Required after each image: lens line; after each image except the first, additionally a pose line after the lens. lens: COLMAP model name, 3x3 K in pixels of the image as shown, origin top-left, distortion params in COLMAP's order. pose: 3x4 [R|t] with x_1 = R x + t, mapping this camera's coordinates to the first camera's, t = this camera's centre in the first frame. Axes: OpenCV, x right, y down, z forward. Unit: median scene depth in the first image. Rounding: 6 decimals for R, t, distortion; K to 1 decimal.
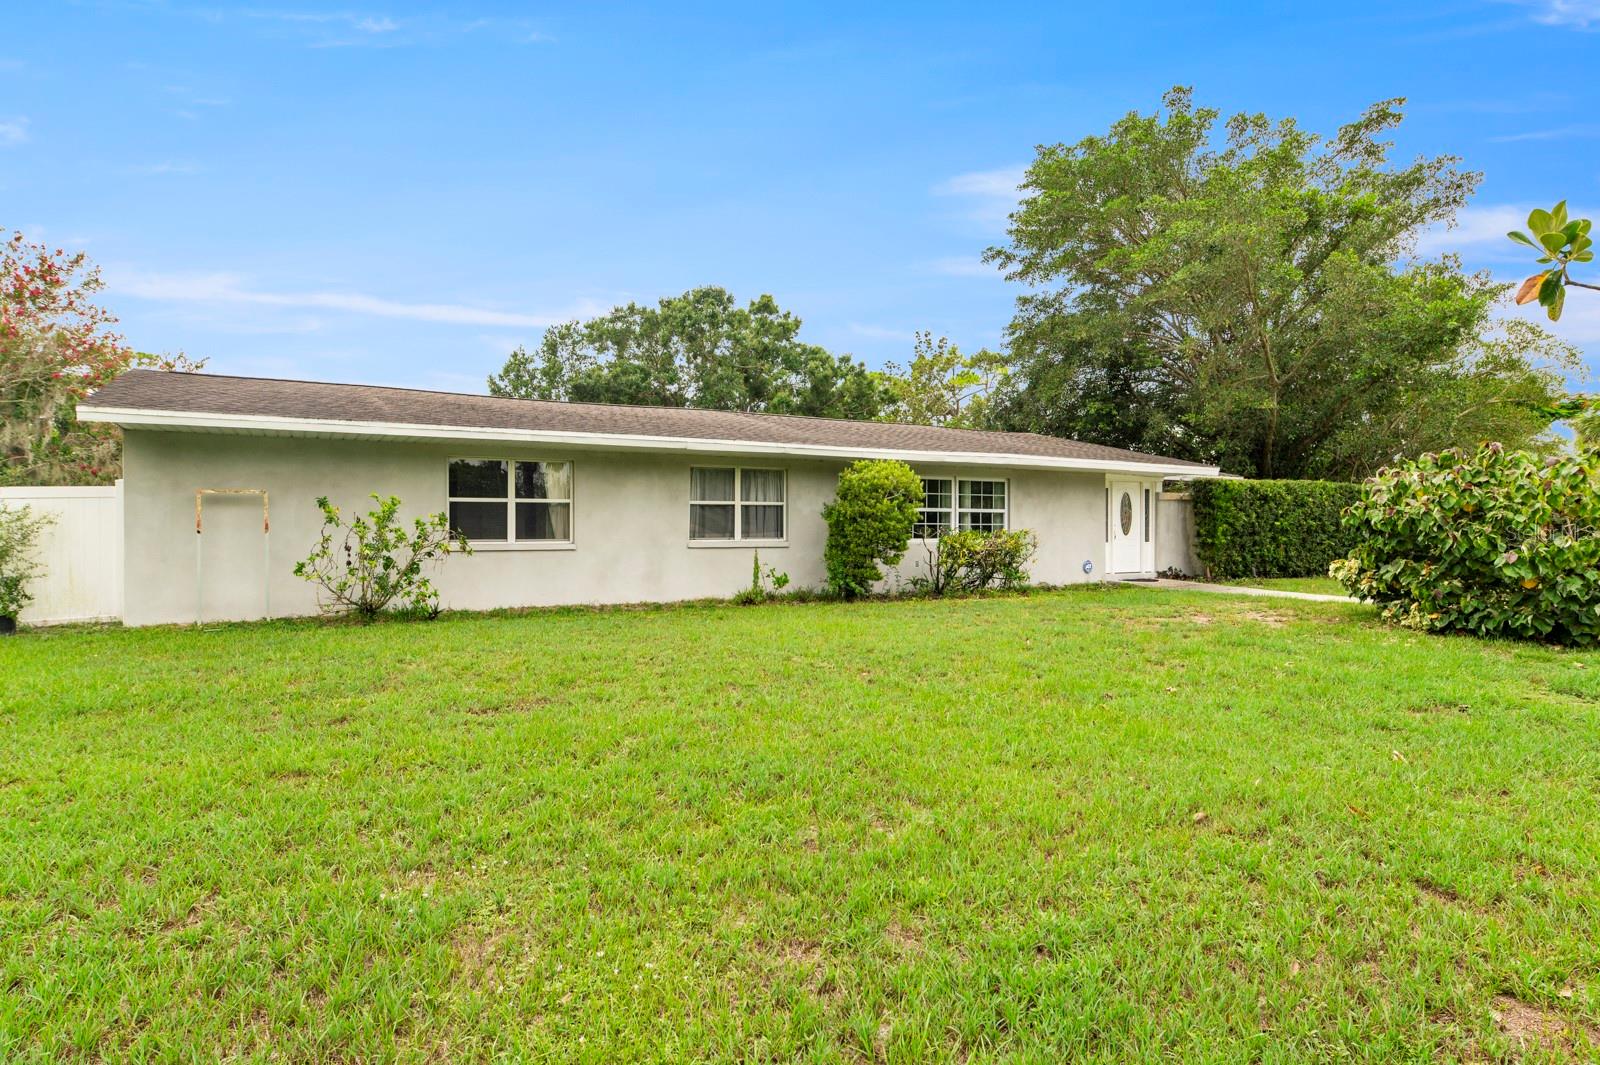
lens RADIAL K [[963.2, 0, 799.4], [0, 963.2, 528.9], [0, 0, 1]] dist [0.006158, 0.002337]
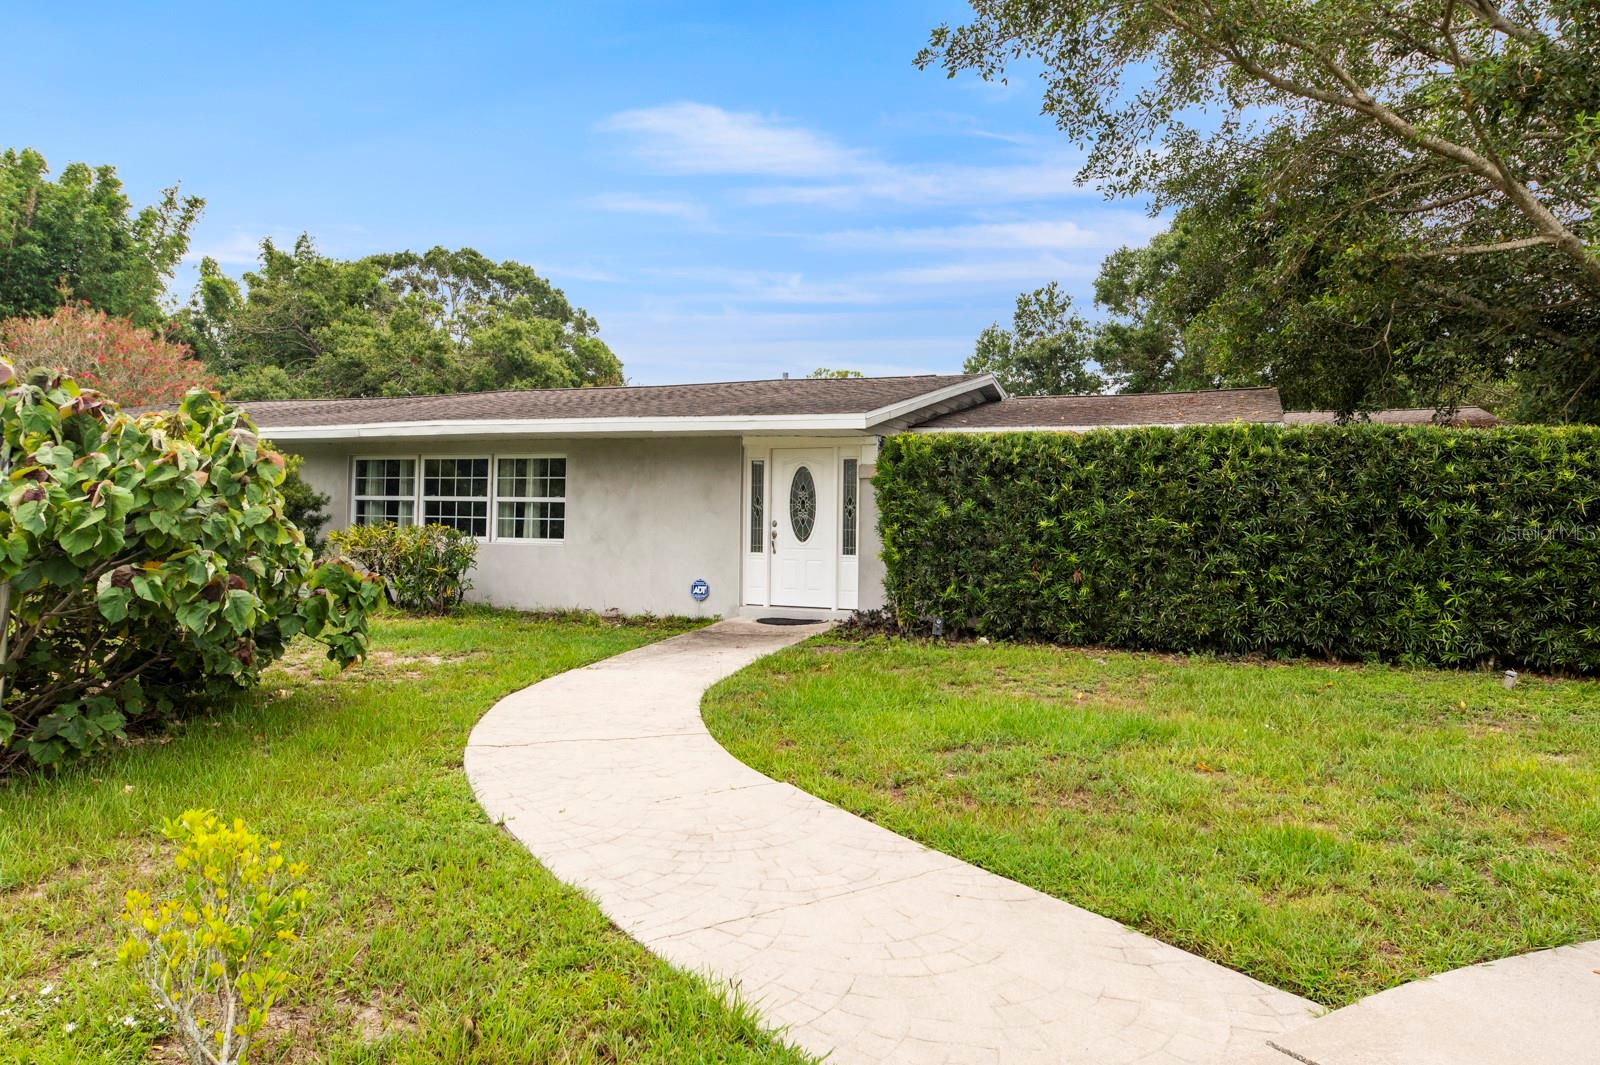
lens RADIAL K [[1077.1, 0, 802.5], [0, 1077.1, 524.5], [0, 0, 1]] dist [0.025884, 0.003470]
pose [[0.567969, 0.006441, -0.823025, 0.833755], [-0.021204, 0.999752, -0.006808, 0.000630], [0.822777, 0.021318, 0.567965, 0.611536]]
